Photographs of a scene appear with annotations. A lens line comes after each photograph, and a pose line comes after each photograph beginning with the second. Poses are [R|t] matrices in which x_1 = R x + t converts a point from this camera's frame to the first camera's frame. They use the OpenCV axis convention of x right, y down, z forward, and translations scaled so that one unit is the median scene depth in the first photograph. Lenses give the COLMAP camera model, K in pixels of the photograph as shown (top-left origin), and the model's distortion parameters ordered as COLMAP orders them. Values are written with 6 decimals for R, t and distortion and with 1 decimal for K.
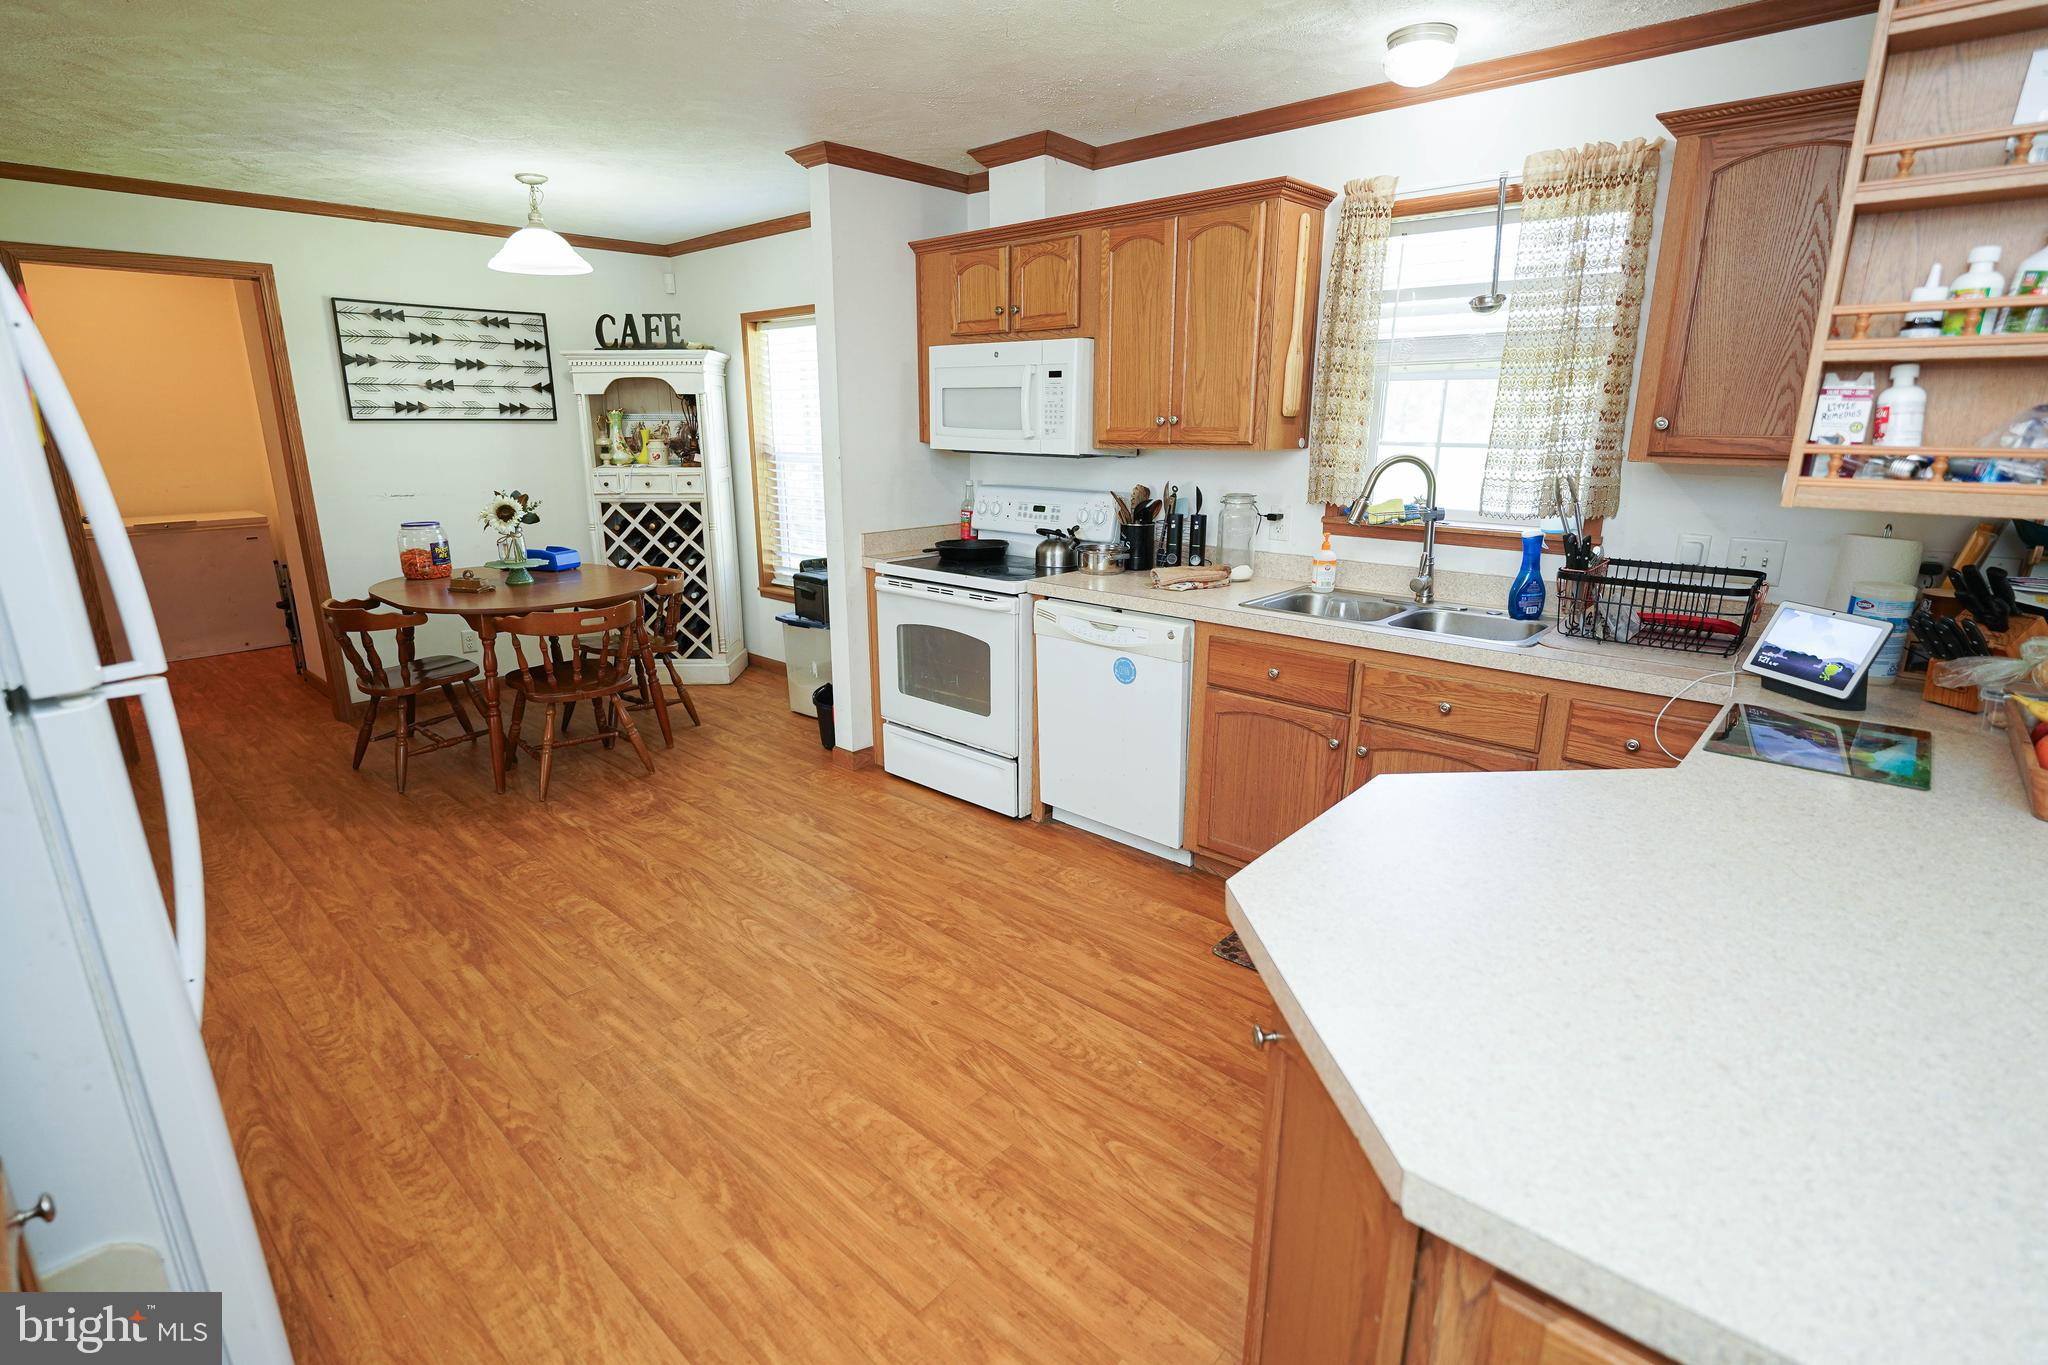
lens RADIAL K [[974.0, 0, 997.9], [0, 974.0, 682.9], [0, 0, 1]] dist [-0.013842, 0.002263]
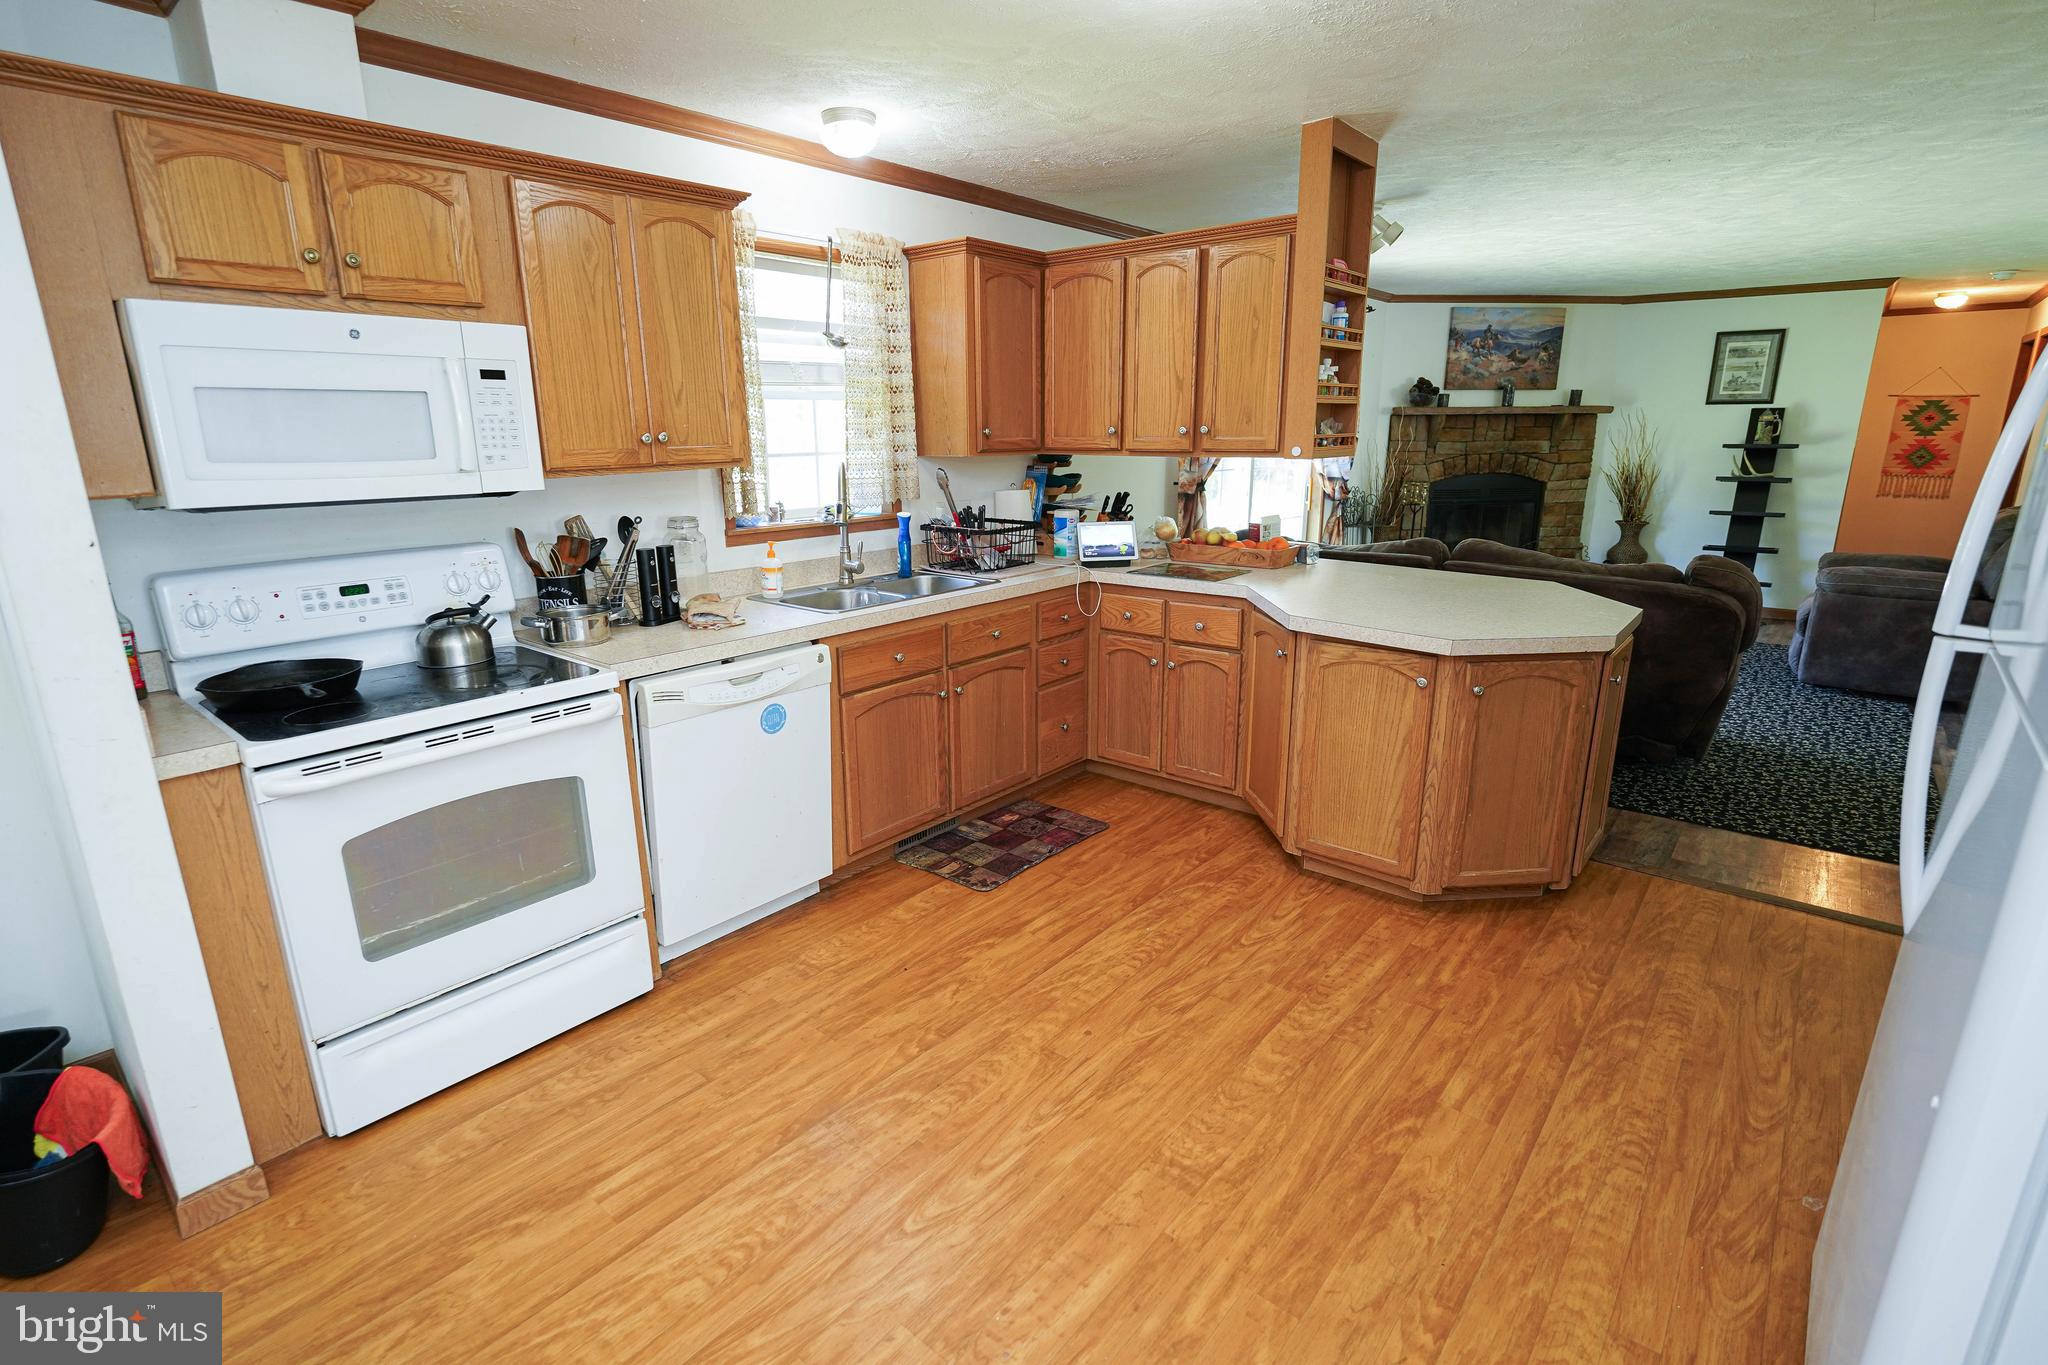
lens RADIAL K [[974.0, 0, 1005.7], [0, 974.0, 683.5], [0, 0, 1]] dist [-0.013842, 0.002263]
pose [[-0.048897, -0.256766, 0.965236, -0.605367], [0.273706, 0.925954, 0.260182, -0.179044], [-0.960570, 0.276913, 0.025002, 0.638920]]
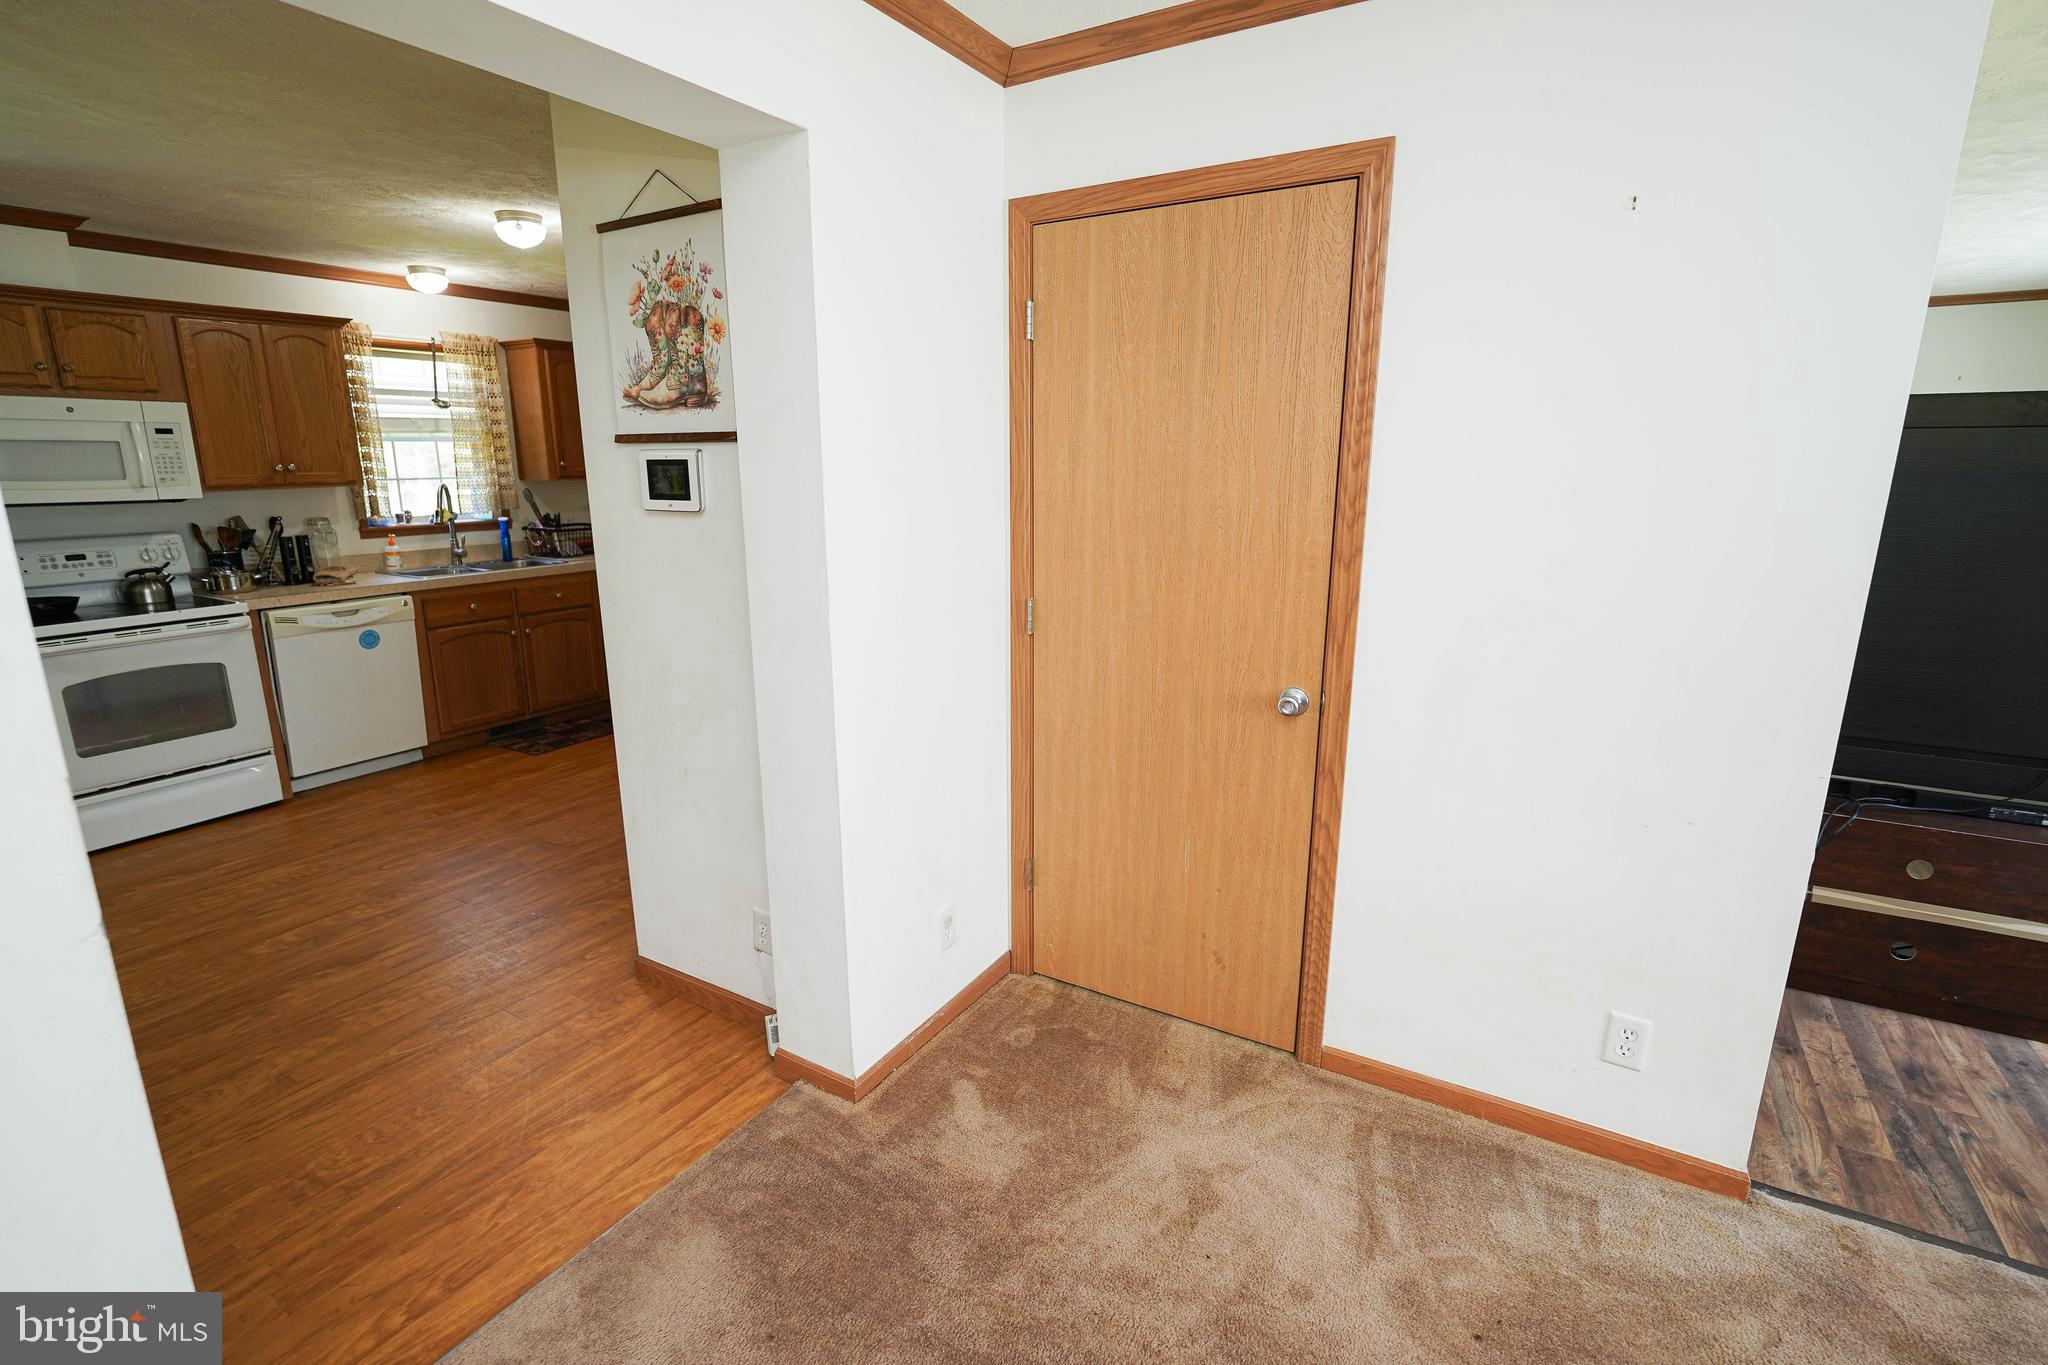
lens RADIAL K [[974.0, 0, 1017.6], [0, 974.0, 685.3], [0, 0, 1]] dist [-0.013842, 0.002263]
pose [[-0.200835, -0.228818, 0.952527, -1.203782], [0.260034, 0.925005, 0.277033, -0.081323], [-0.944483, 0.303327, -0.126273, 0.246623]]
